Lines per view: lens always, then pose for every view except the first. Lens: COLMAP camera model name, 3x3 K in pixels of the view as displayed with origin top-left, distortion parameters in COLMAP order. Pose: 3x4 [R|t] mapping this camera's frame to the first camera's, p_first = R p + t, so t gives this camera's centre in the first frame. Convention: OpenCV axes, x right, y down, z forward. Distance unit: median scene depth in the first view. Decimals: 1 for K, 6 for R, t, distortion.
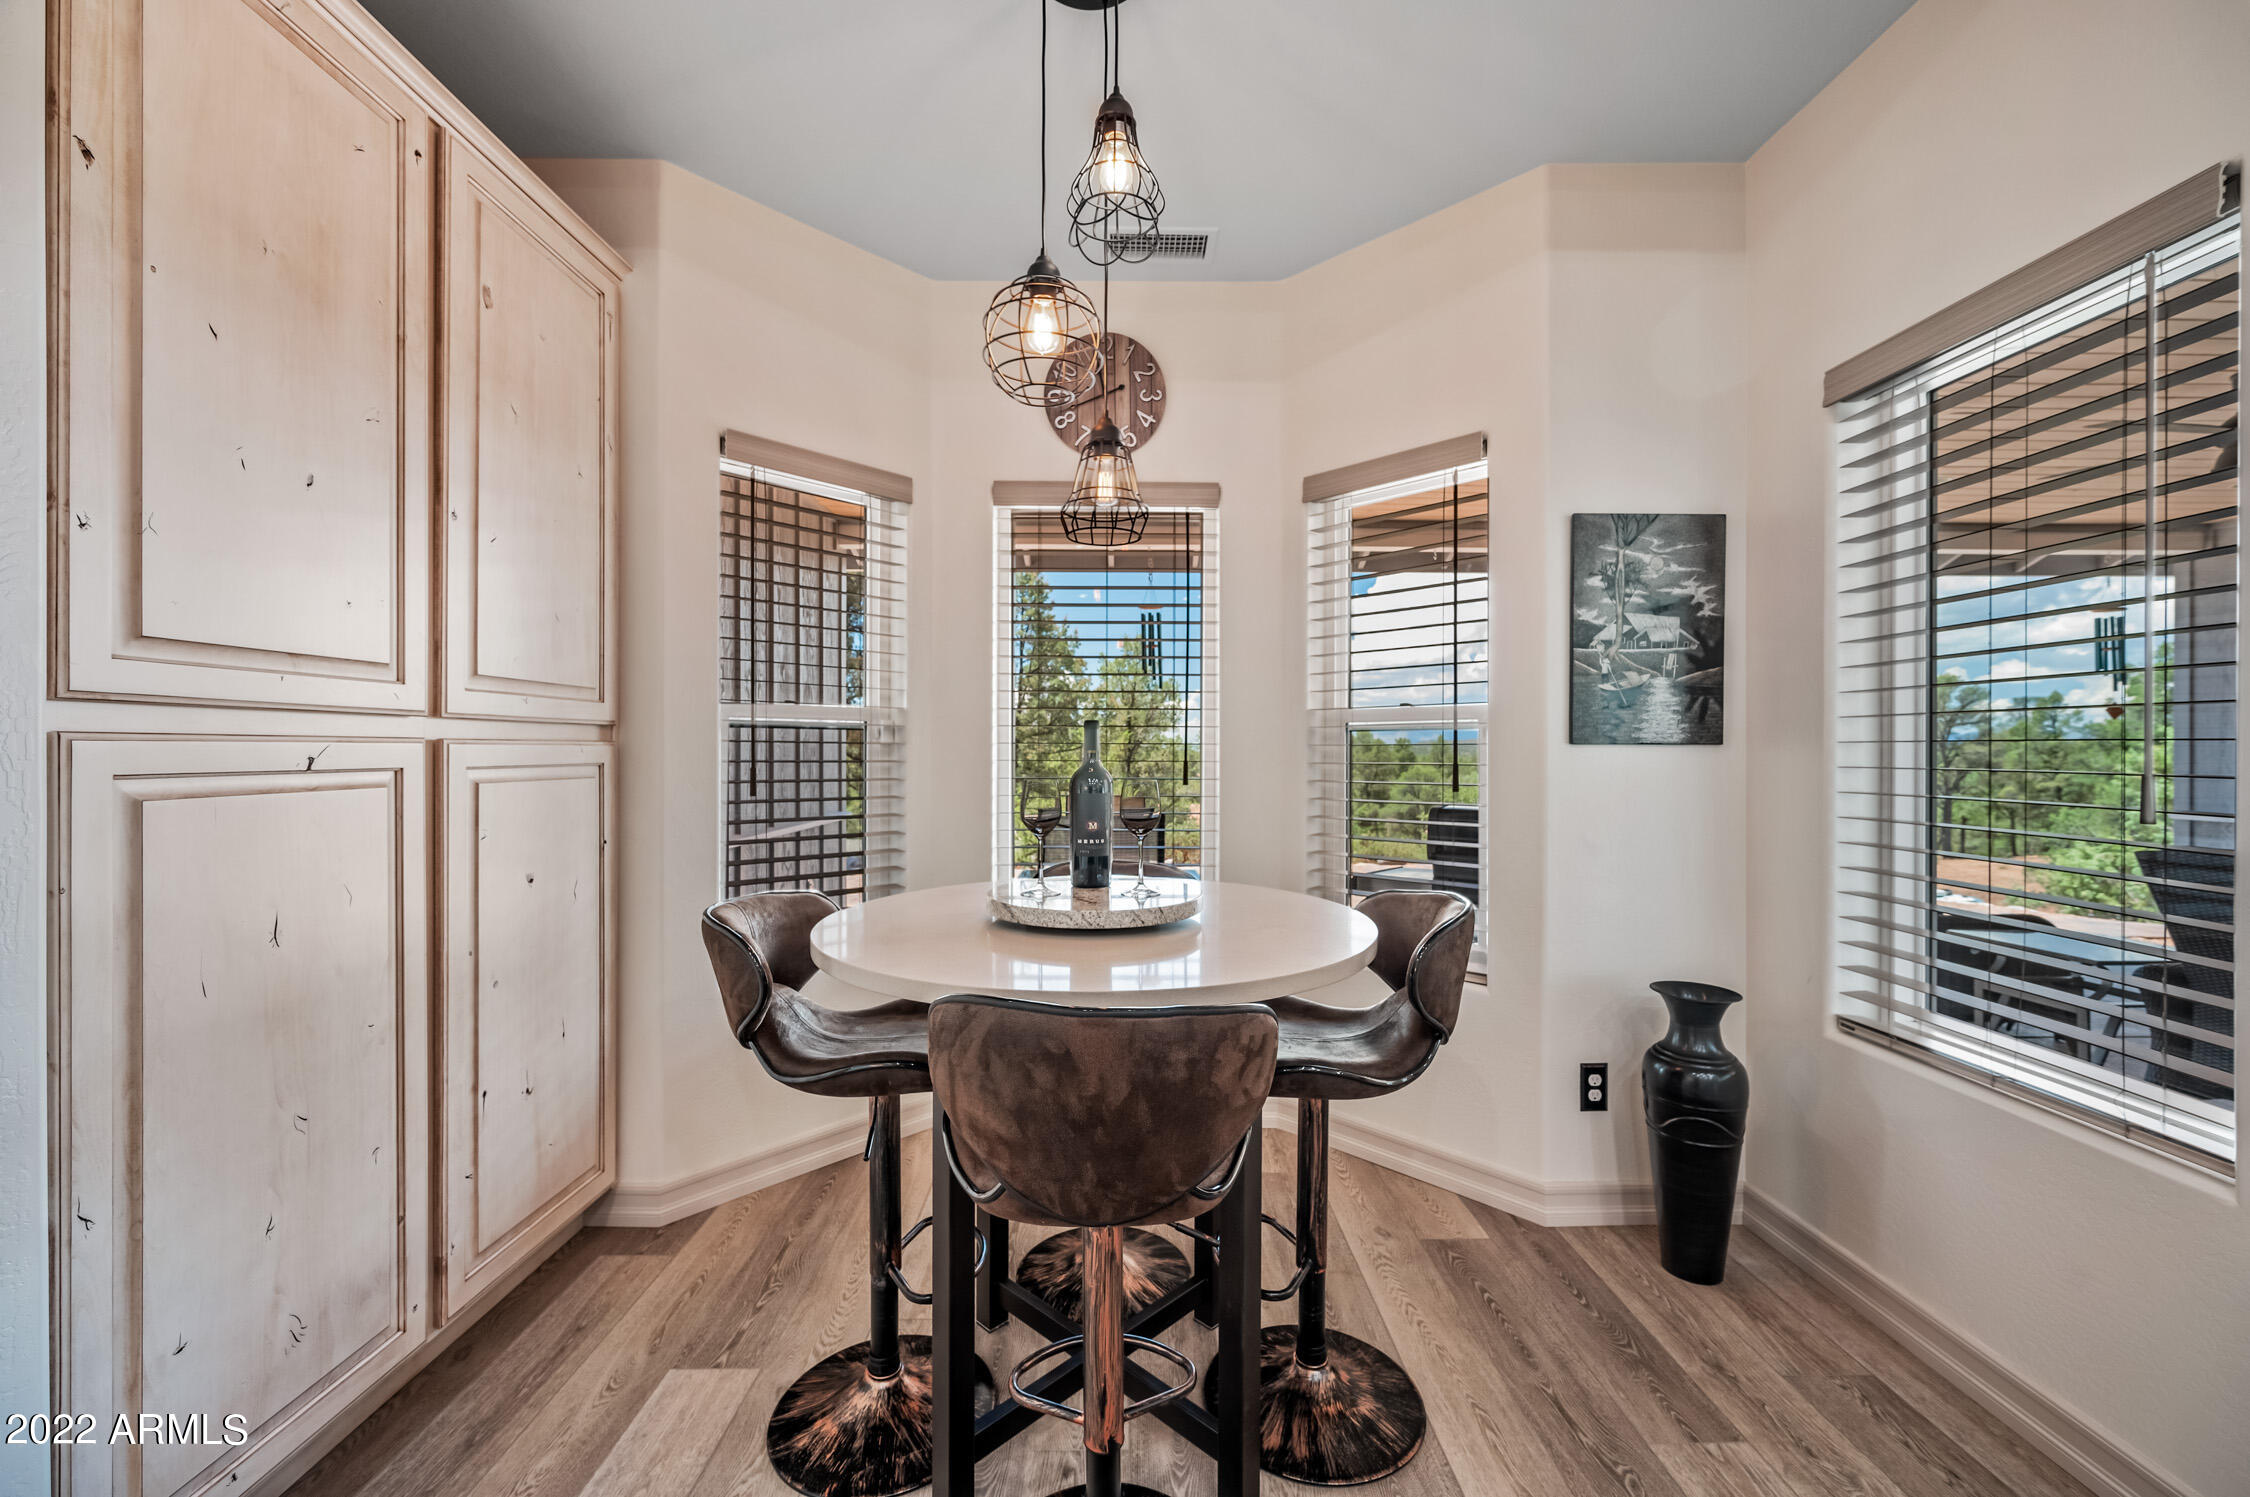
lens RADIAL K [[888.0, 0, 1128.5], [0, 888.0, 752.3], [0, 0, 1]] dist [-0.001611, 0.000207]
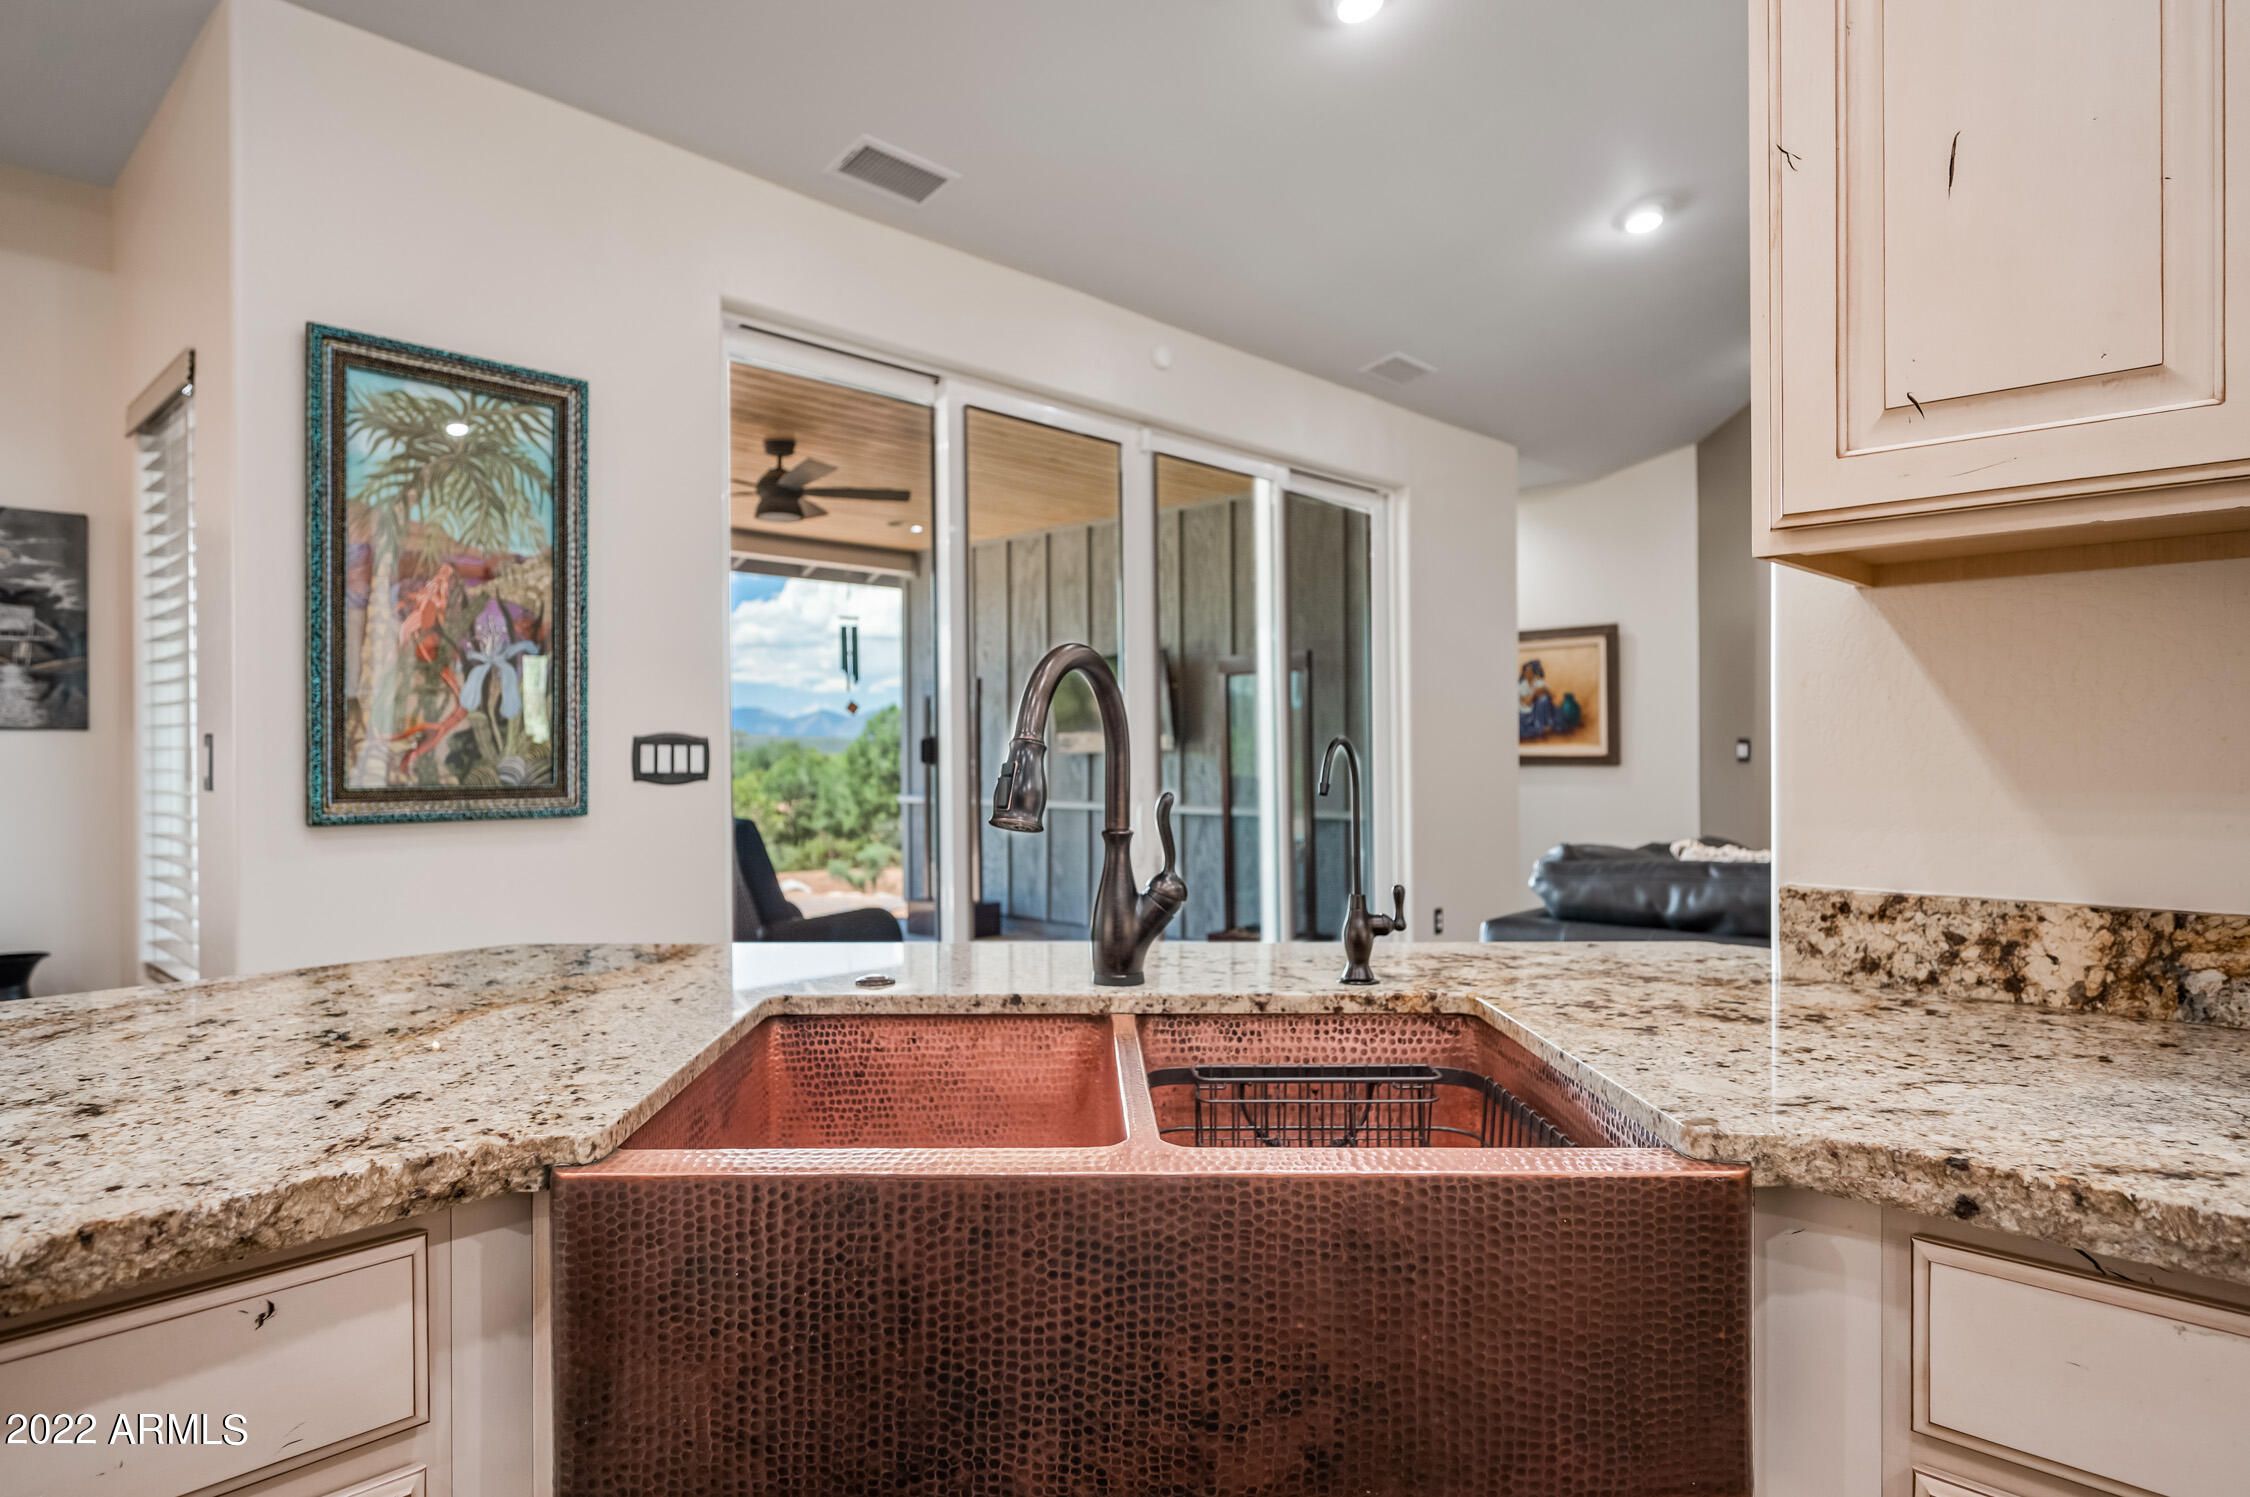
lens RADIAL K [[1272.4, 0, 1084.8], [0, 1272.4, 748.0], [0, 0, 1]] dist [-0.000679, -0.002633]
pose [[0.703374, -0.005949, 0.710795, 0.428297], [0.009706, 0.999952, -0.001236, 0.026479], [-0.710753, 0.007769, 0.703399, -0.930585]]
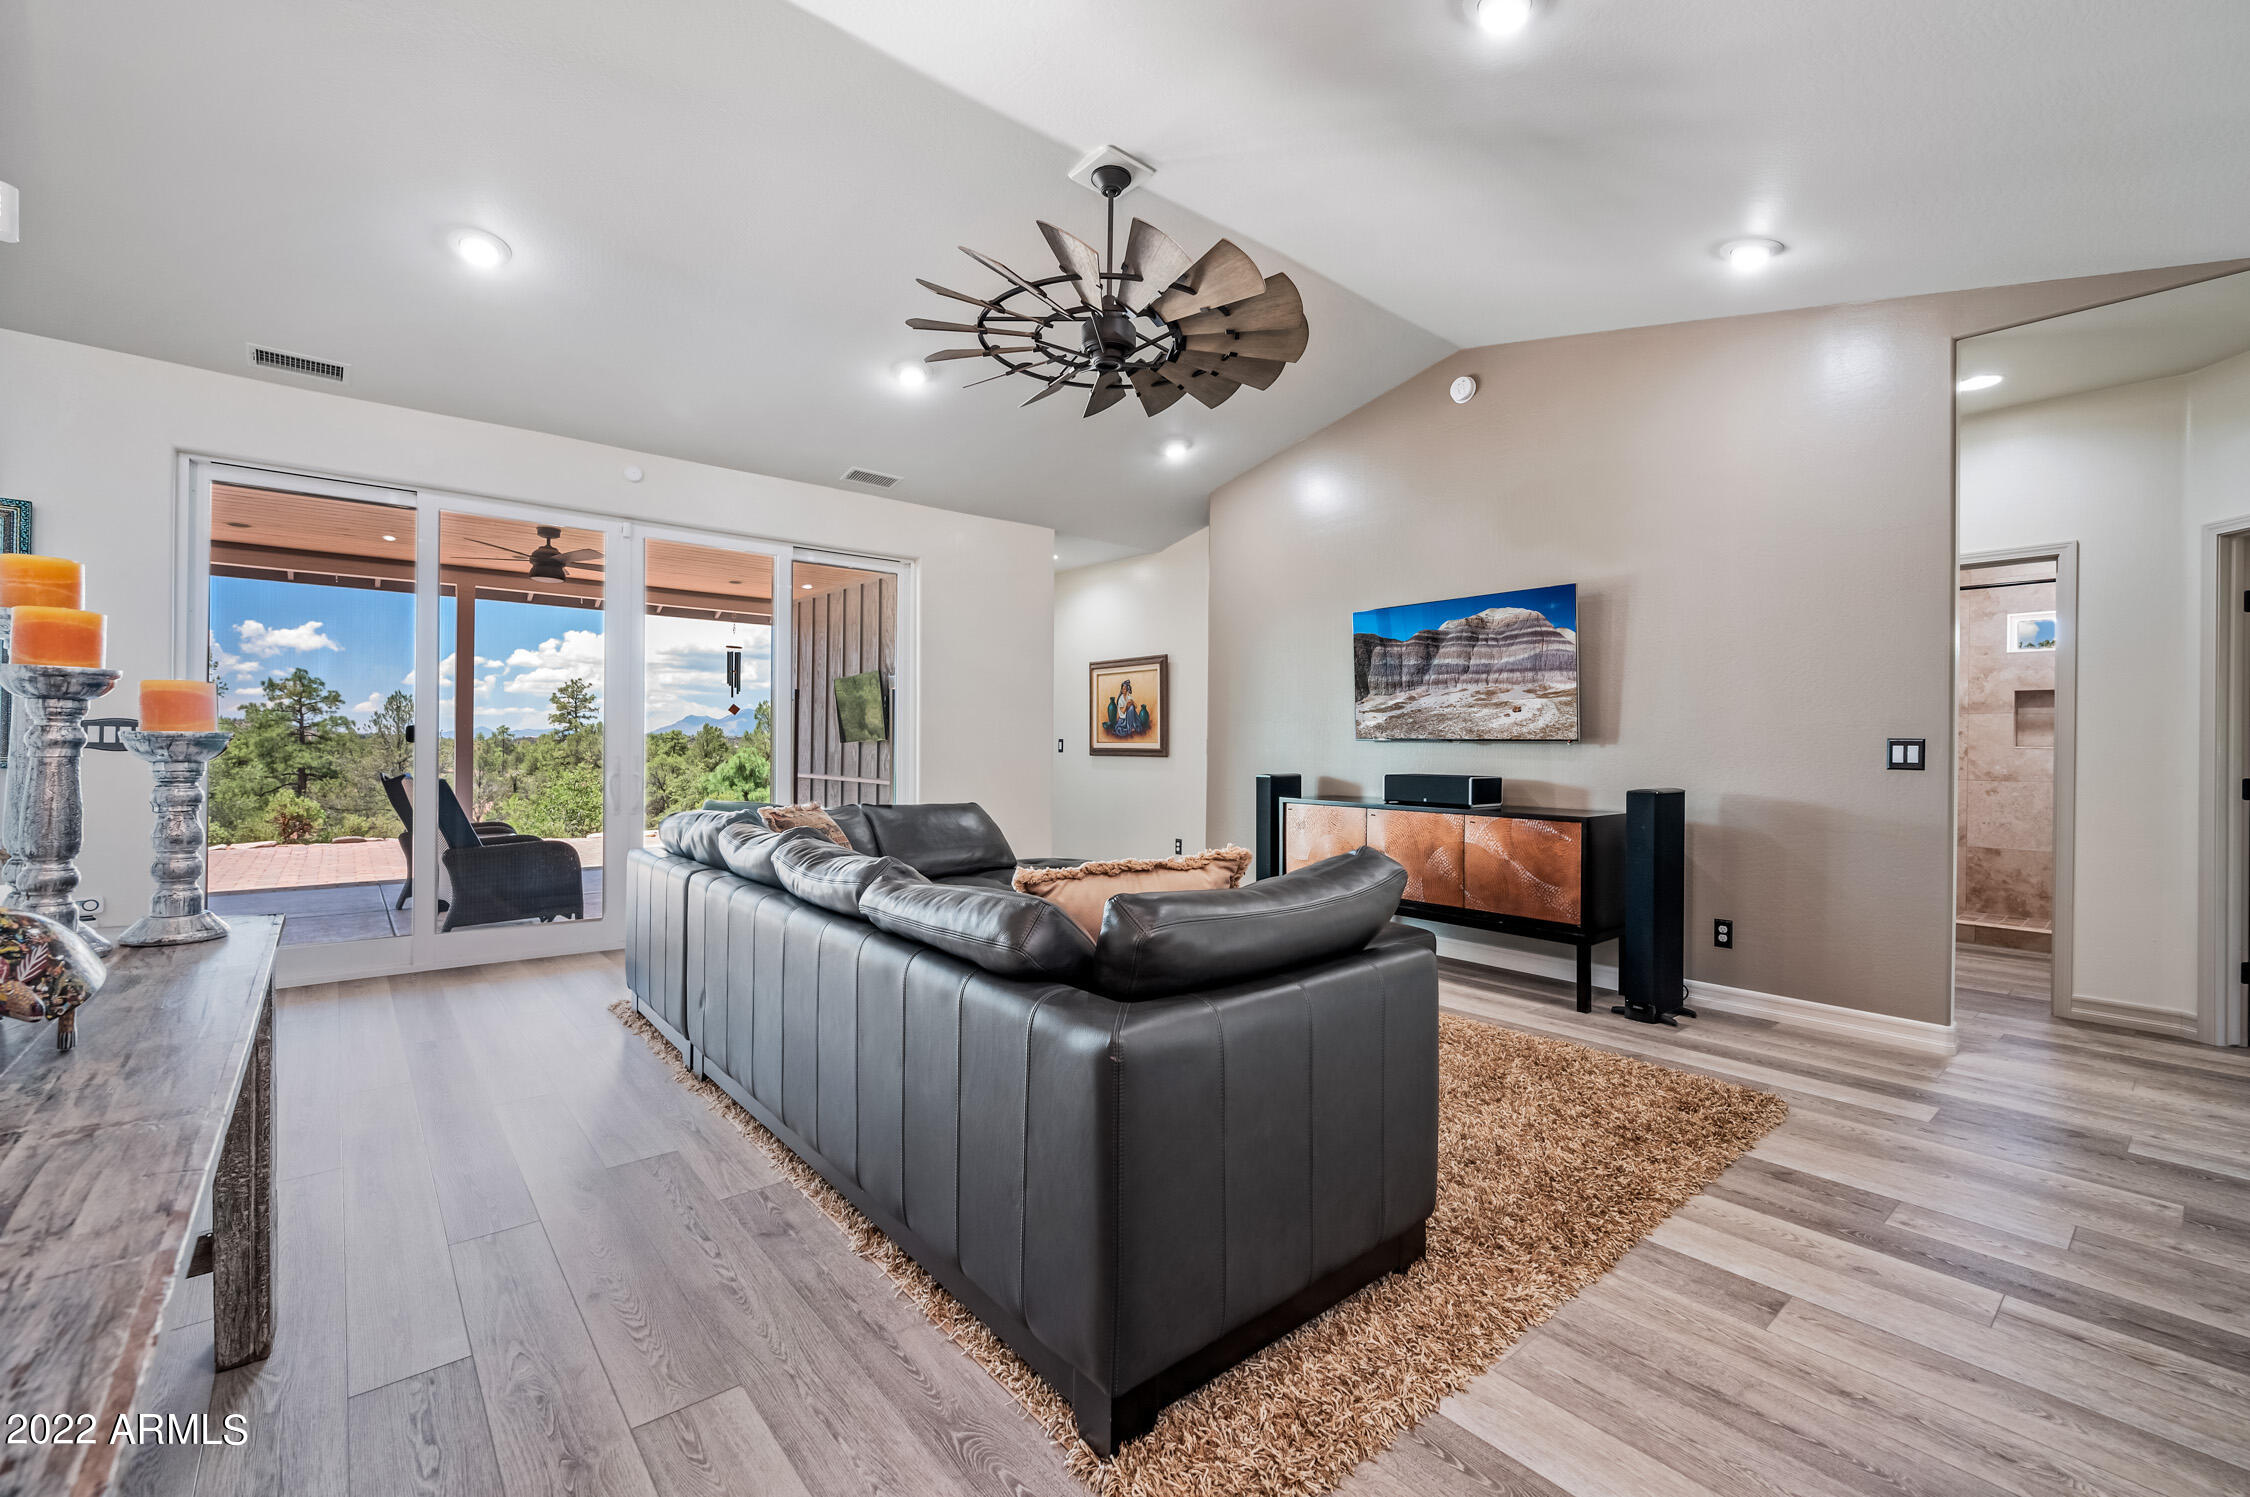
lens RADIAL K [[938.2, 0, 1110.6], [0, 938.2, 748.4], [0, 0, 1]] dist [-0.001488, 0.000027]
pose [[0.769333, 0.003068, 0.638841, 1.424376], [-0.006282, 0.999976, 0.002762, 0.043104], [-0.638817, -0.006138, 0.769334, -2.058917]]
